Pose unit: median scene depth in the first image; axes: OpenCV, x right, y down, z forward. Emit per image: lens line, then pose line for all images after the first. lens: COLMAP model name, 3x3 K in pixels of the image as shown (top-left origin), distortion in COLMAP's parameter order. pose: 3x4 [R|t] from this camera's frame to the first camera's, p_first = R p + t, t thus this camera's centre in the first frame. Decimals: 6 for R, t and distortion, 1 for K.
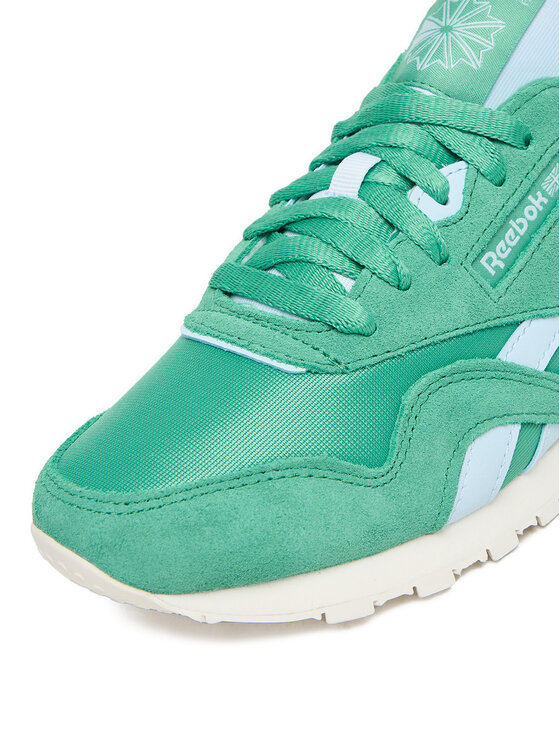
lens RADIAL K [[1607.5, 0, 279.8], [0, 1607.5, 372.6], [0, 0, 1]] dist [-0.107510, 0.000000]
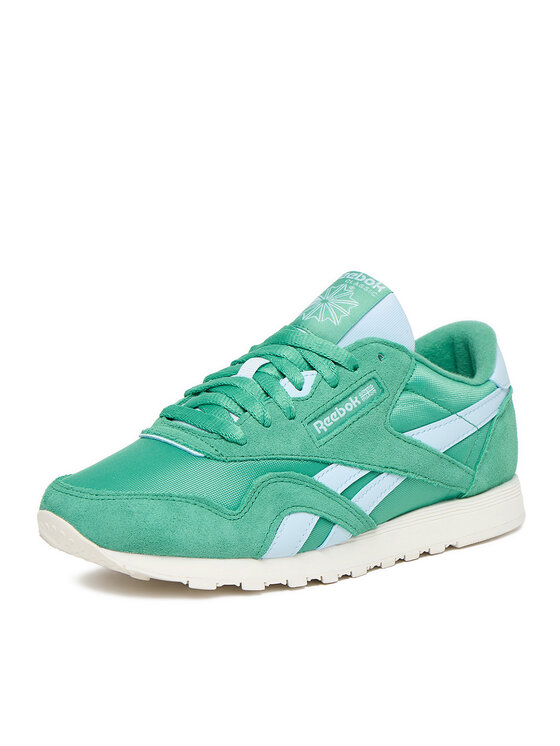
lens RADIAL K [[2200.9, 0, 280.0], [0, 2200.9, 373.2], [0, 0, 1]] dist [-0.025847, 0.000000]
pose [[0.983047, 0.183206, -0.007395, 0.095629], [-0.180038, 0.956837, -0.228142, 0.433475], [-0.034721, 0.225605, 0.973600, -1.363180]]
